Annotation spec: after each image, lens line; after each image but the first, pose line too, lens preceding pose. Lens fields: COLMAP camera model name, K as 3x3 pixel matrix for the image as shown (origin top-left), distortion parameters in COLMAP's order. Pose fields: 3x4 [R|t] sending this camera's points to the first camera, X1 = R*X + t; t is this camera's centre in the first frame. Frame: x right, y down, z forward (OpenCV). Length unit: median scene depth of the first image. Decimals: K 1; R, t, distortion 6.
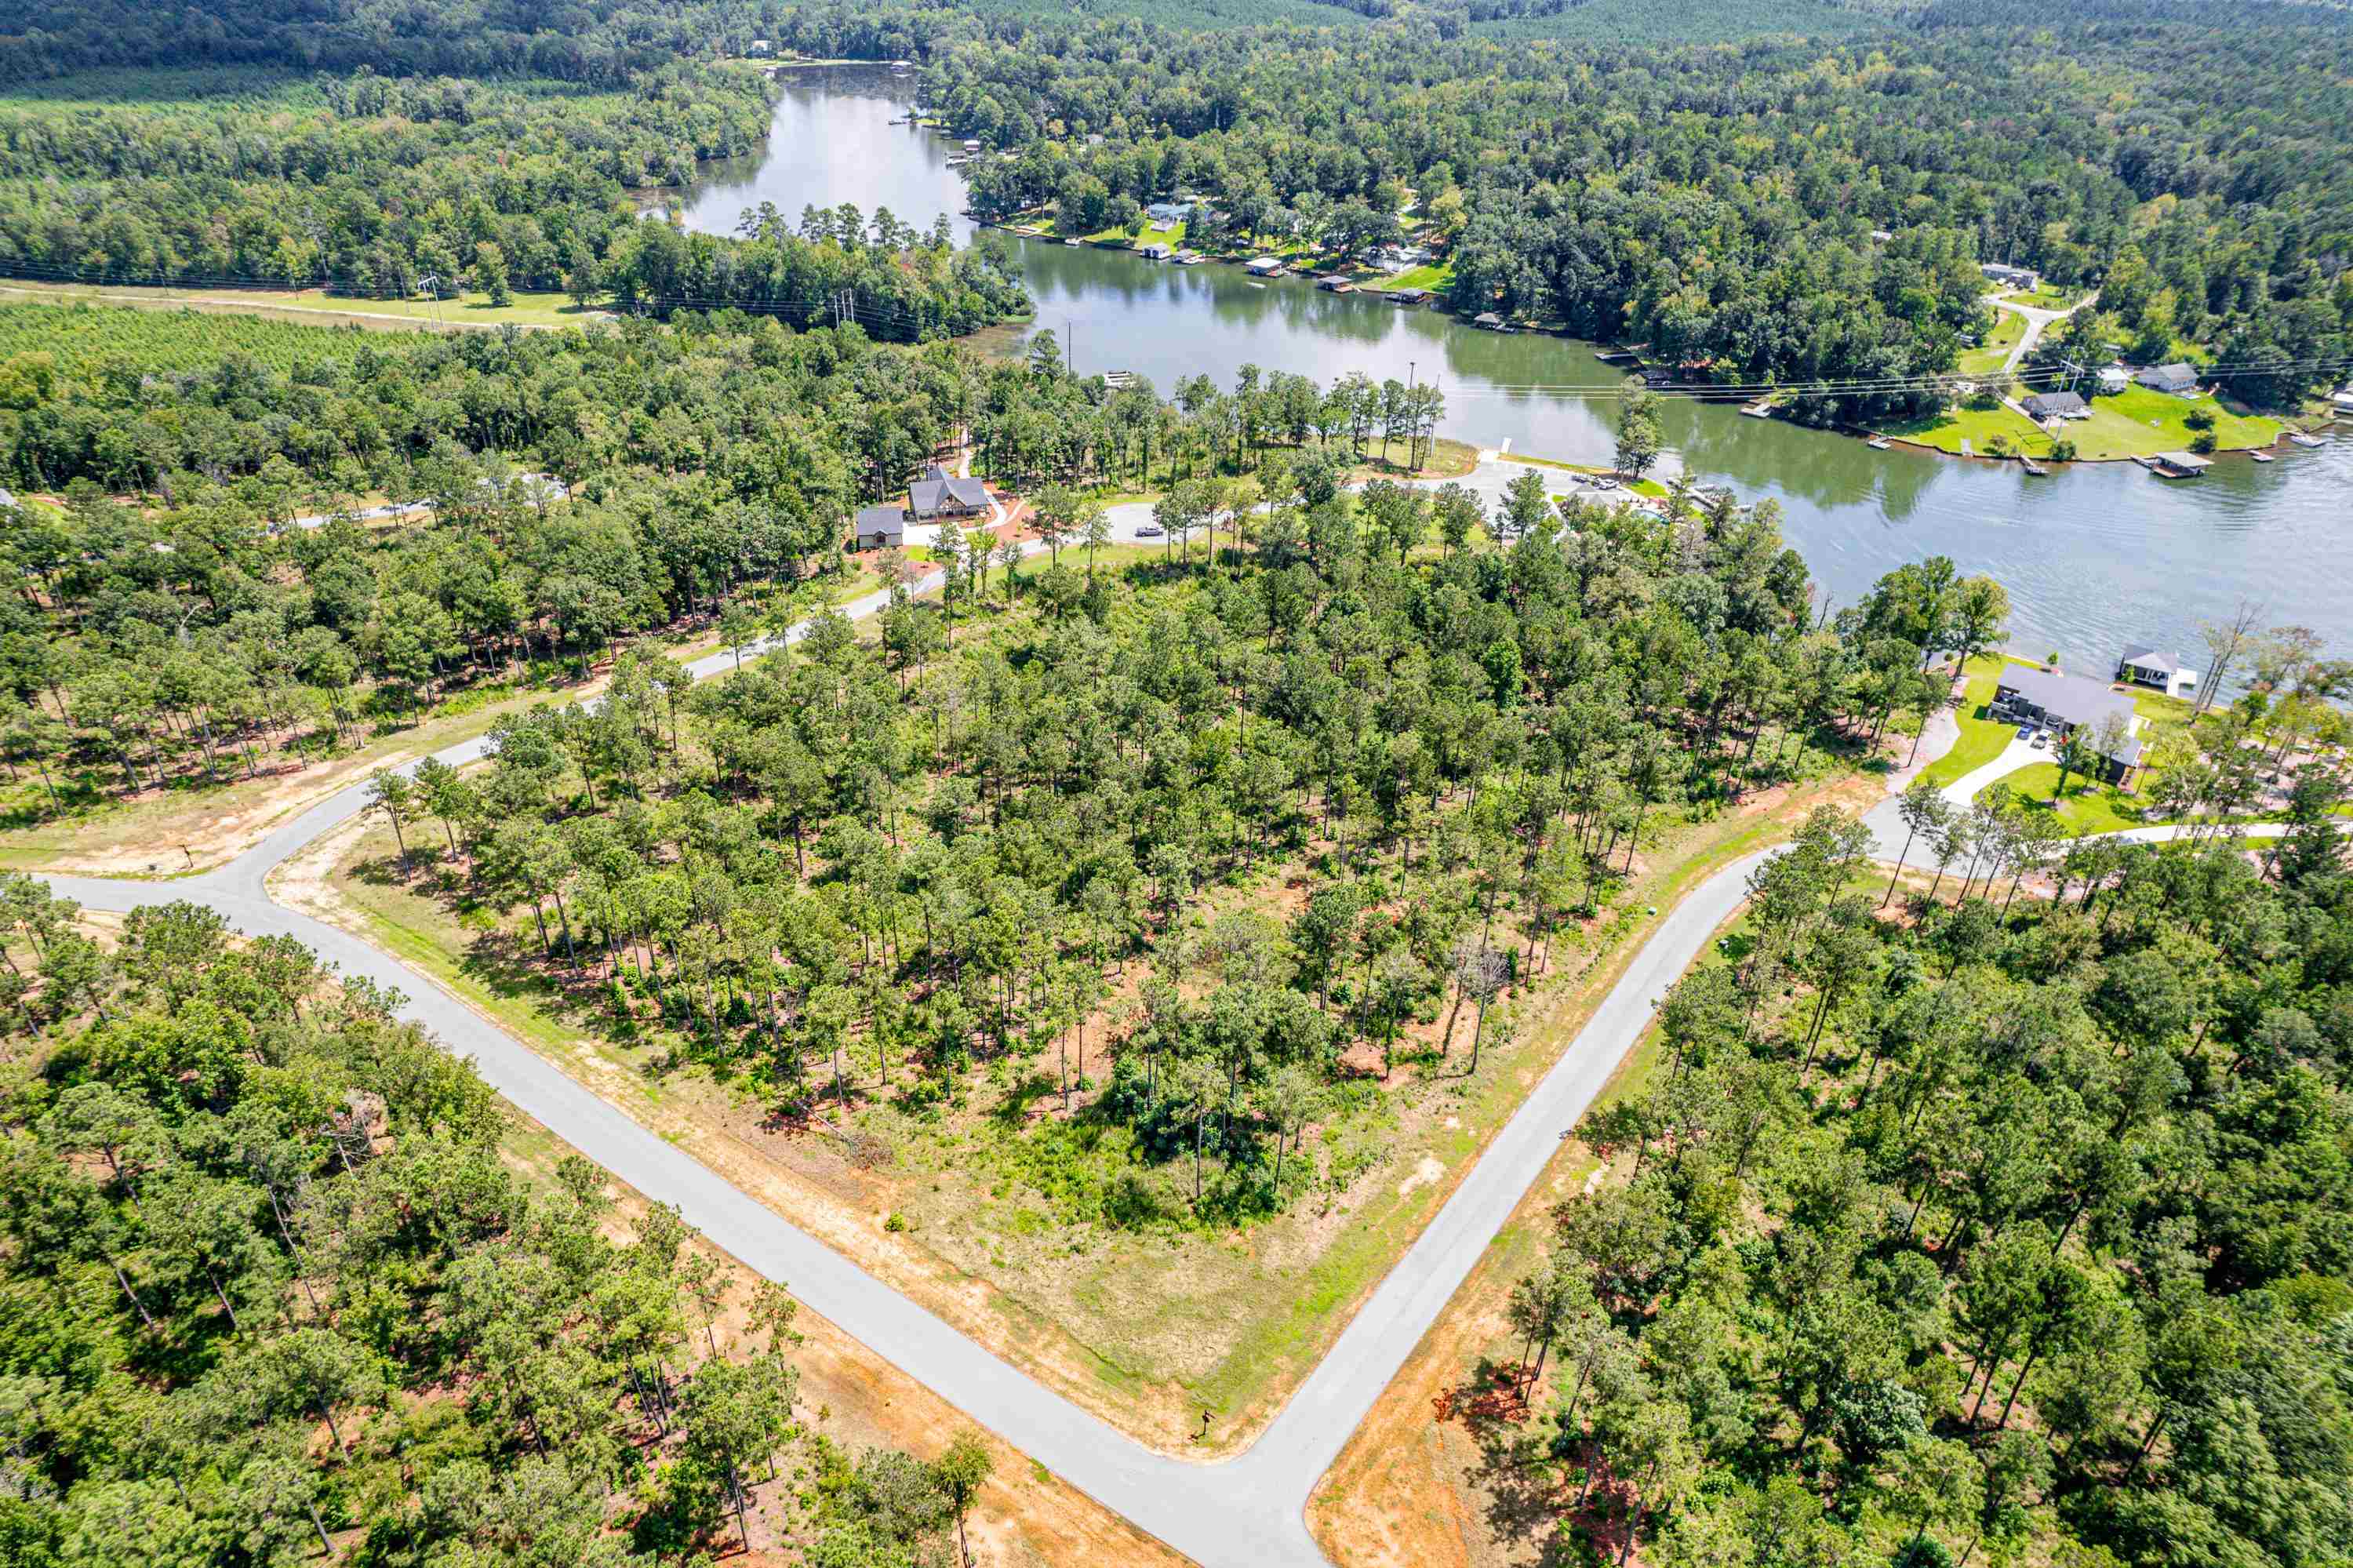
lens RADIAL K [[1508.1, 0, 1181.3], [0, 1508.1, 789.2], [0, 0, 1]] dist [-0.087534, 0.077979]
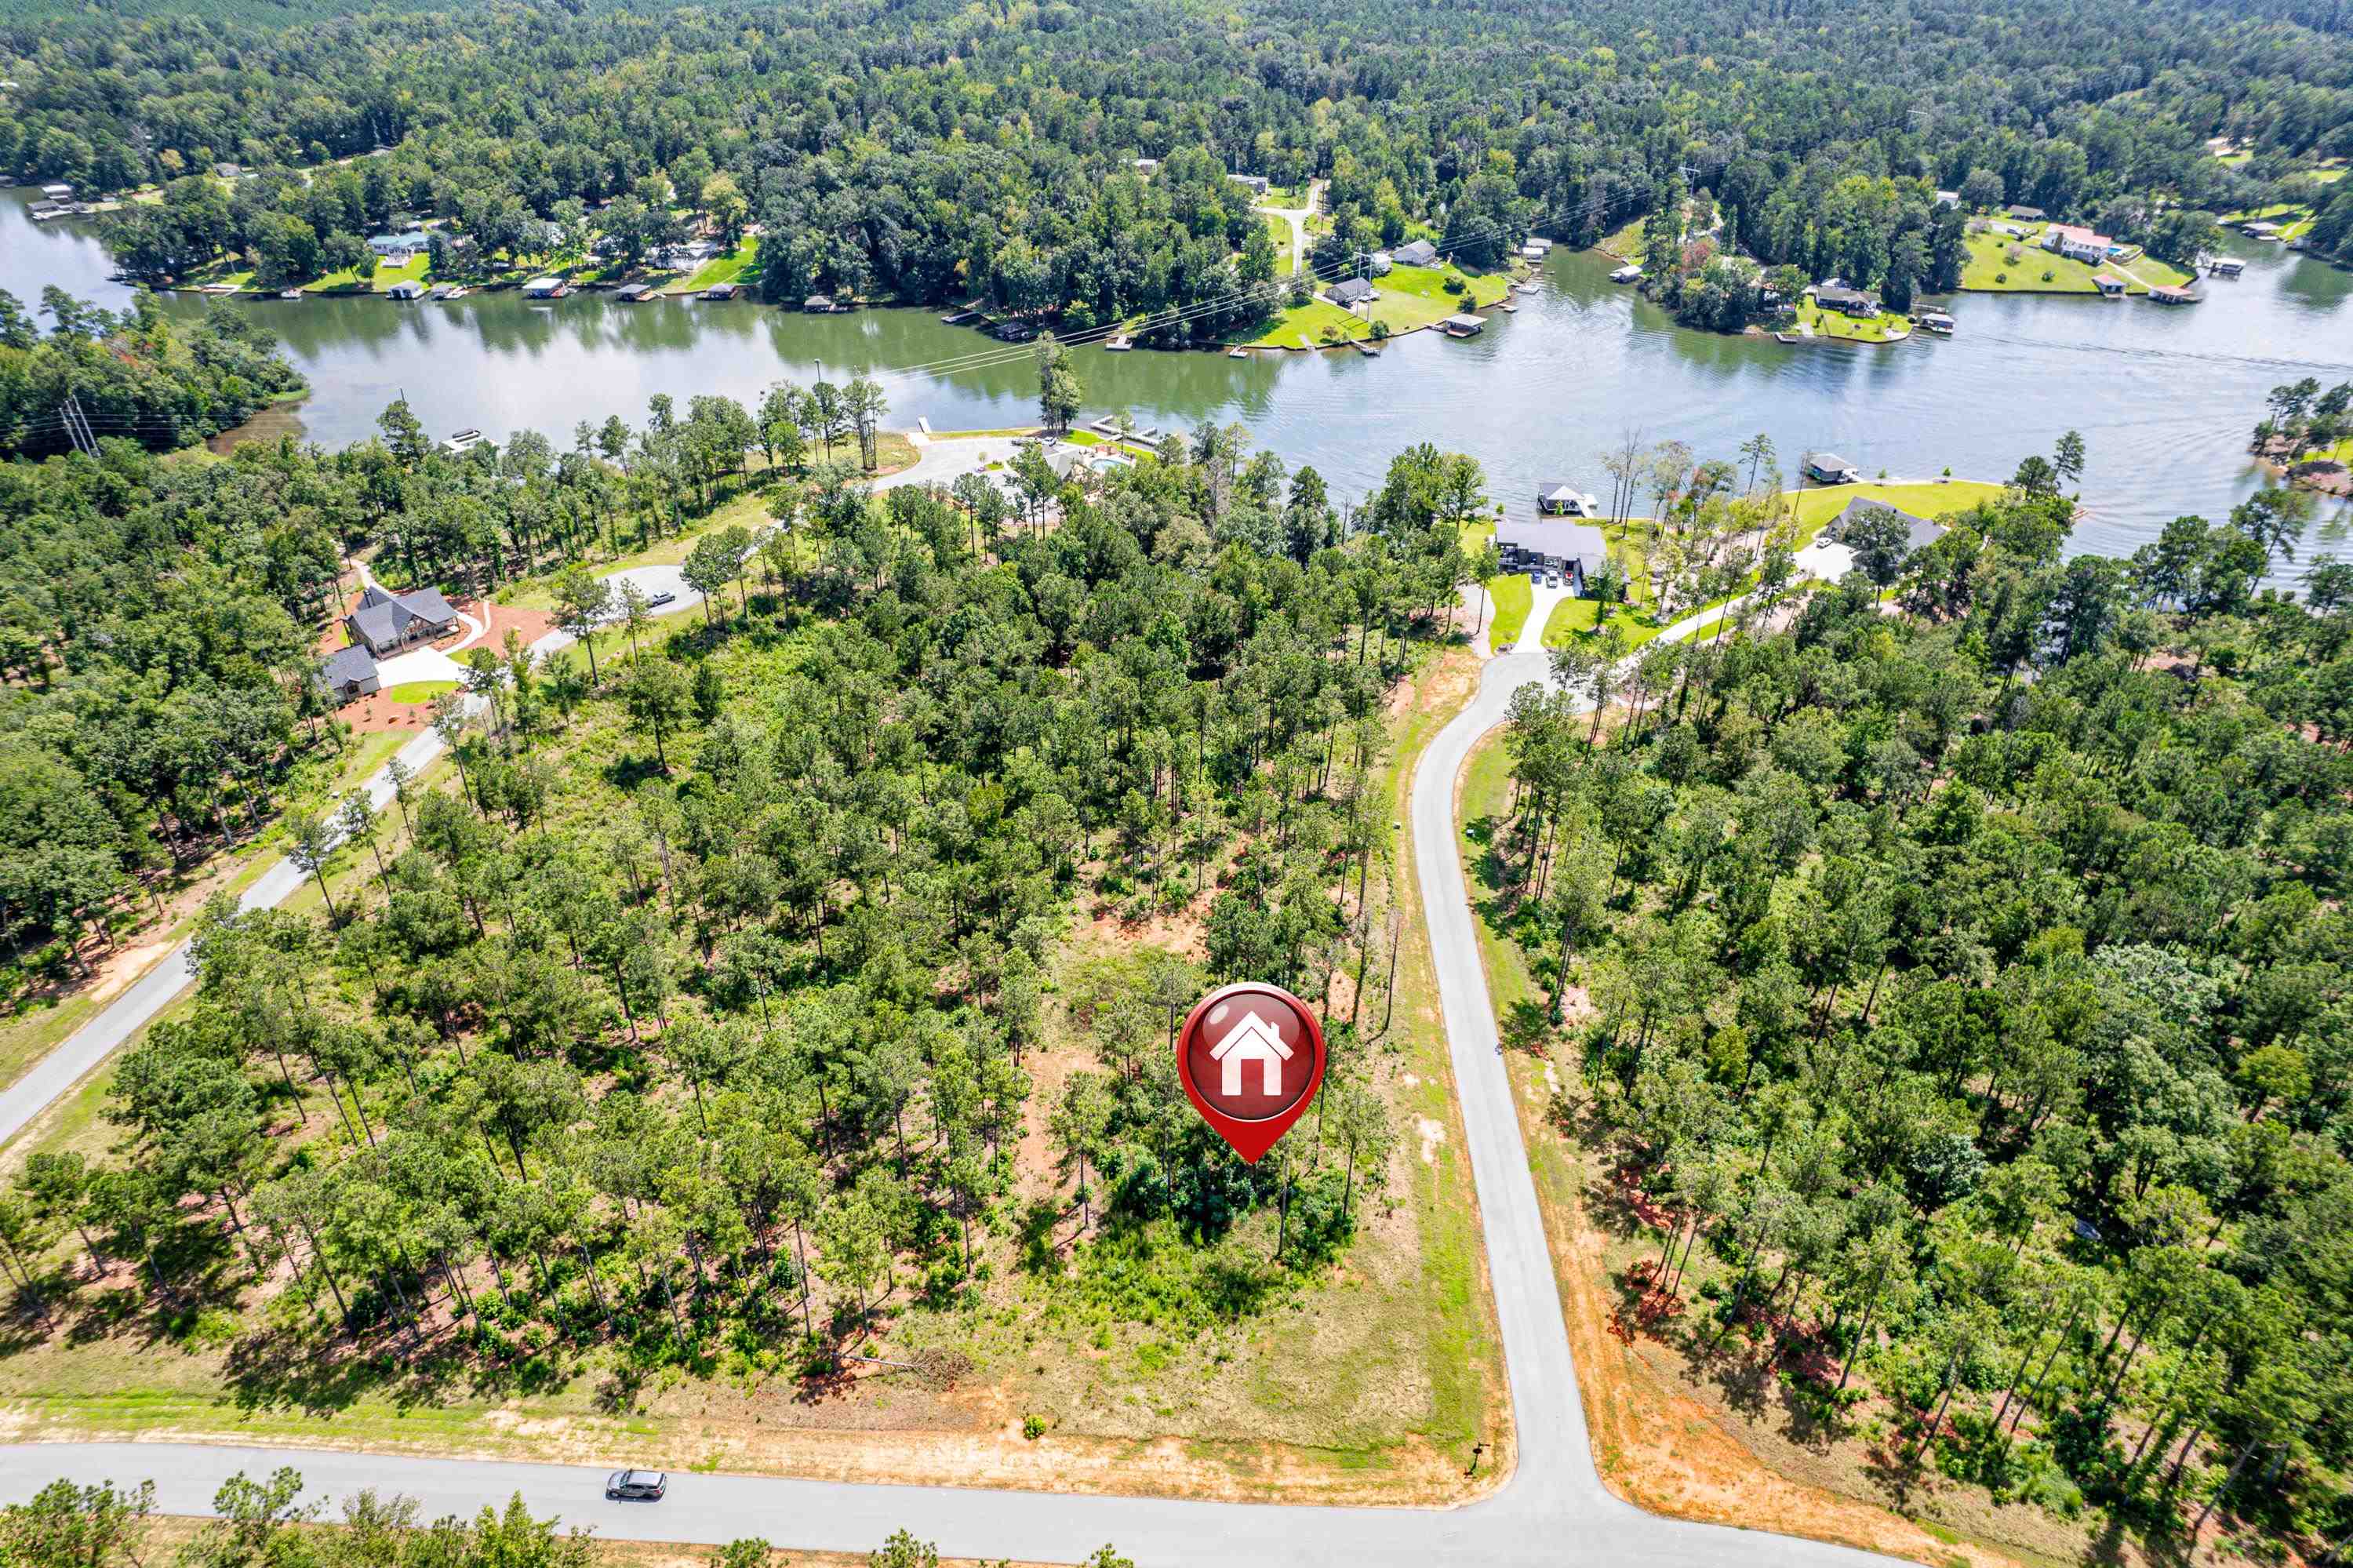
lens RADIAL K [[1508.1, 0, 1173.4], [0, 1508.1, 779.3], [0, 0, 1]] dist [-0.087534, 0.077979]
pose [[0.848892, -0.296573, 0.437523, -0.153320], [0.288620, 0.953540, 0.086367, -0.048677], [-0.442810, 0.052961, 0.895050, 0.063447]]
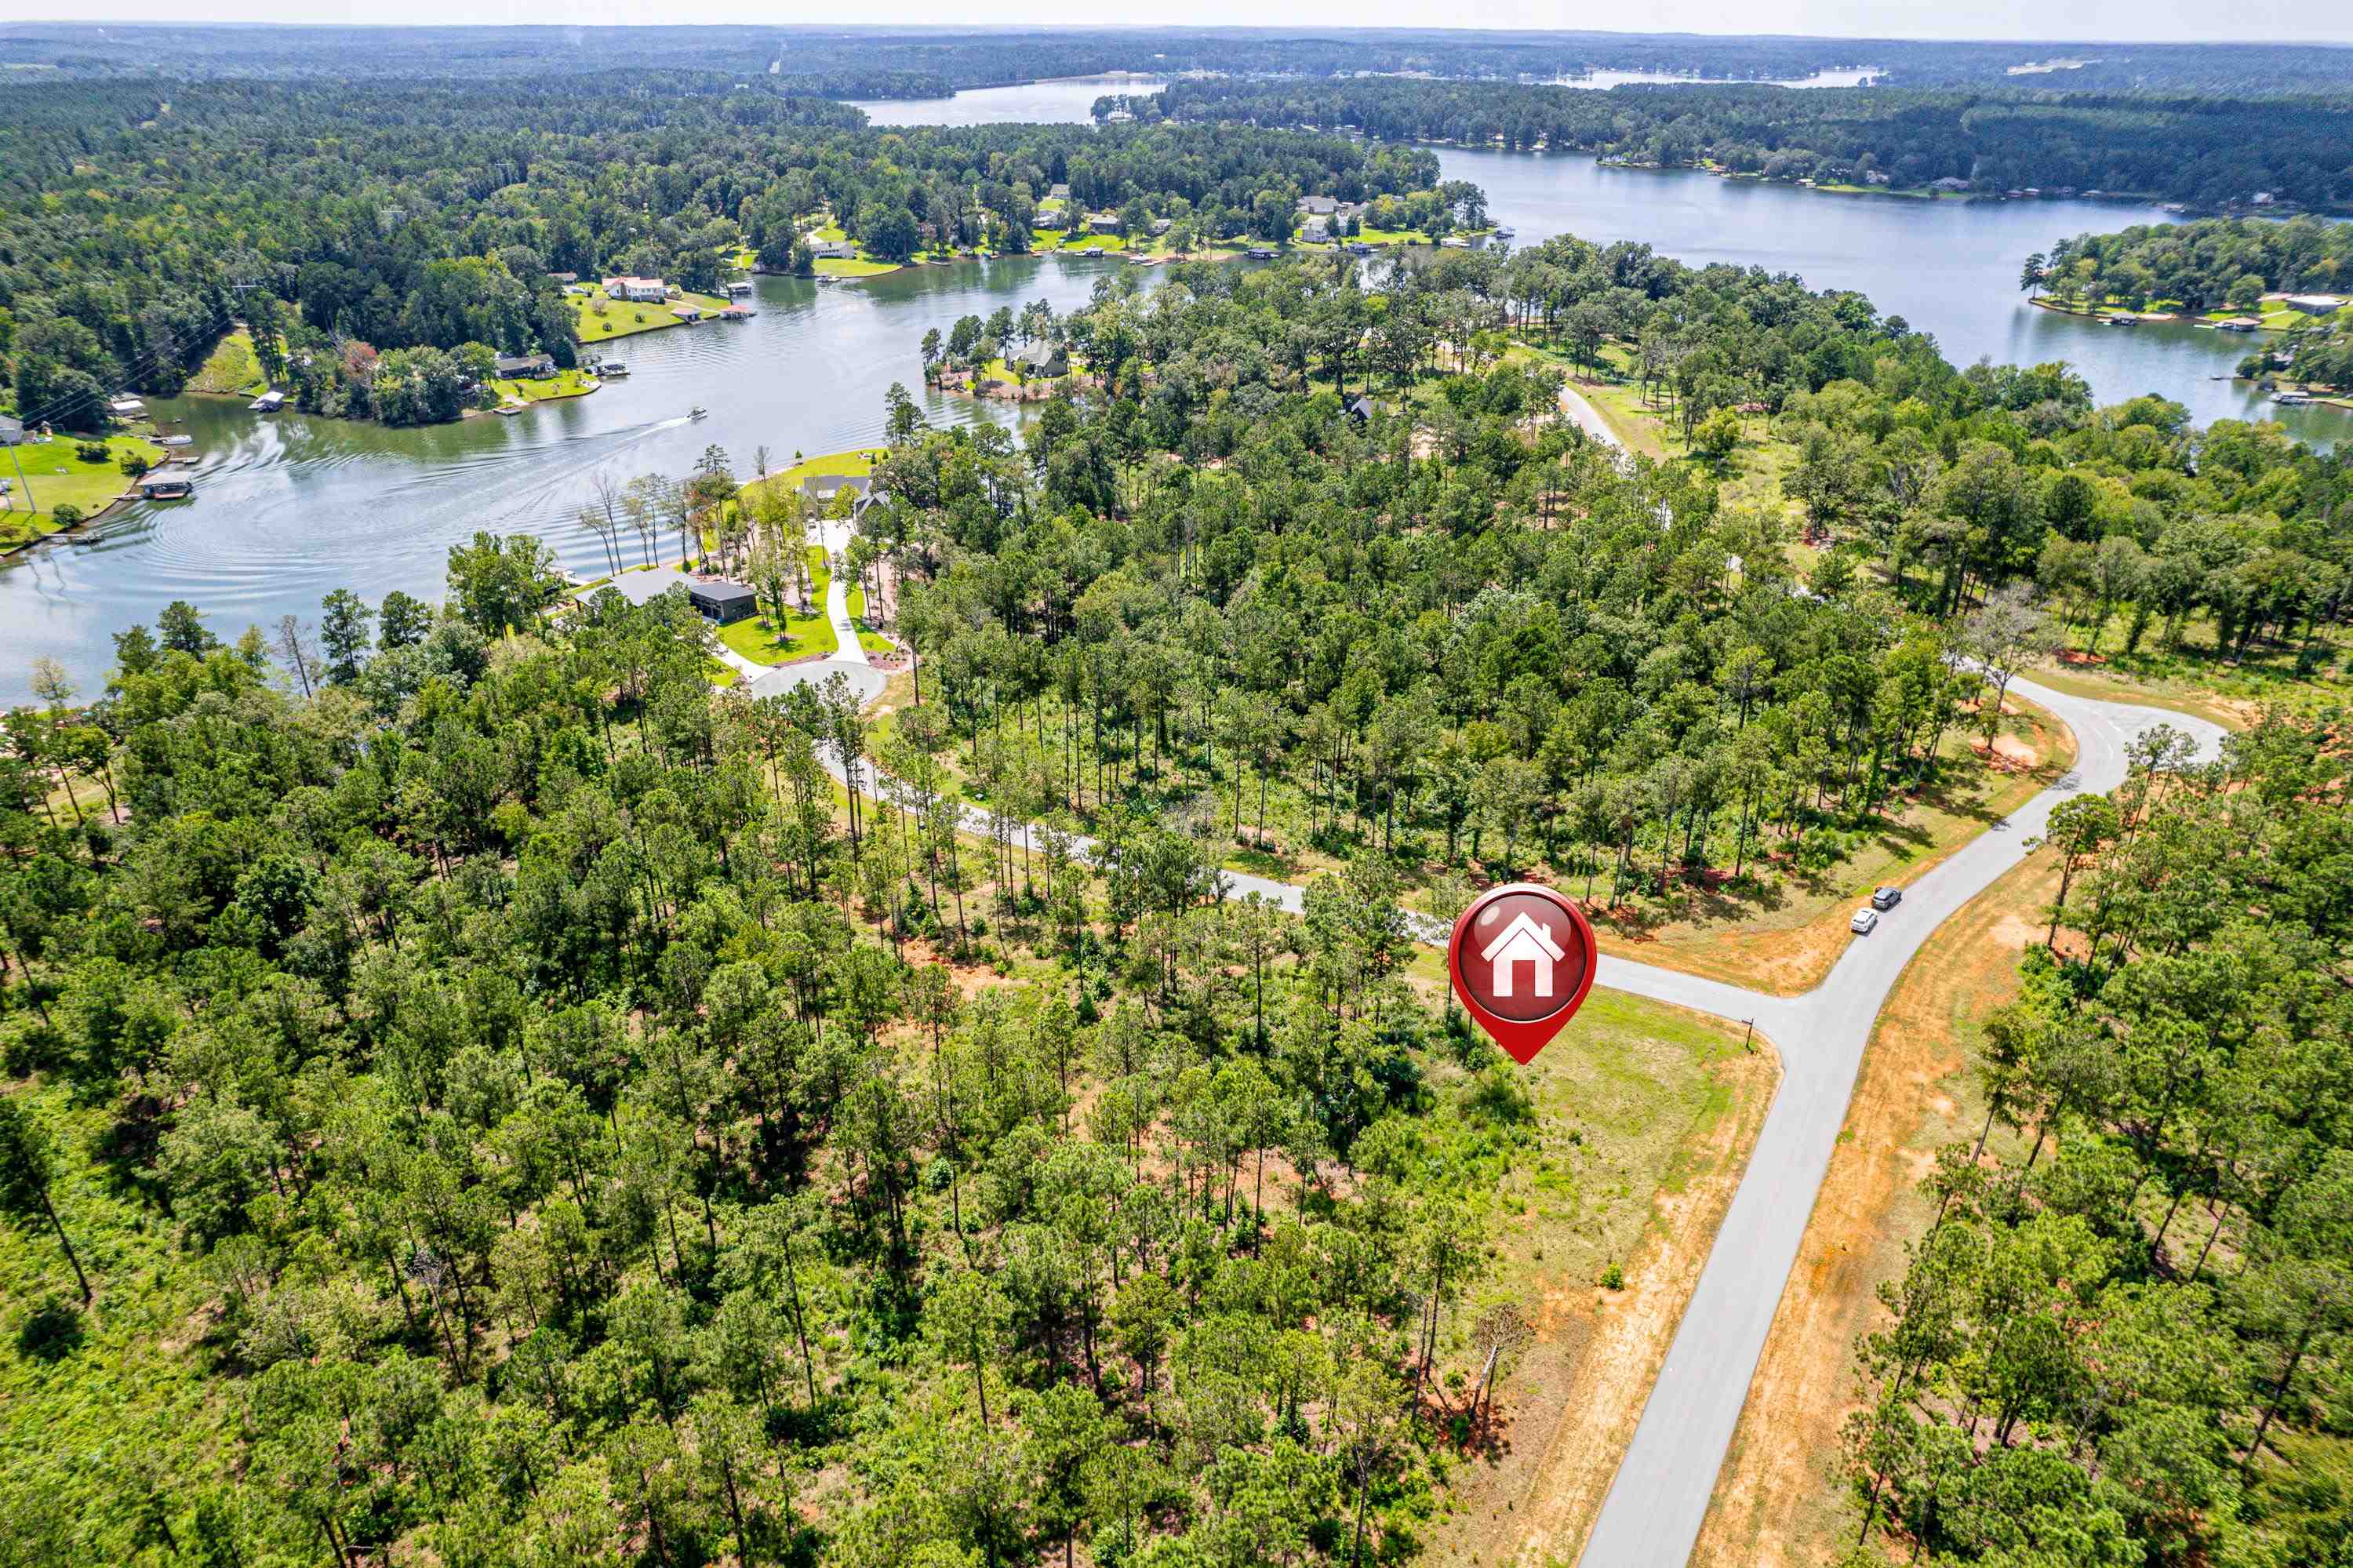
lens RADIAL K [[1508.1, 0, 1175.4], [0, 1508.1, 780.2], [0, 0, 1]] dist [-0.087534, 0.077979]
pose [[-0.043137, -0.471461, 0.880831, -0.301105], [0.523811, 0.740084, 0.421779, -0.148569], [-0.850742, 0.479583, 0.215032, 0.351976]]
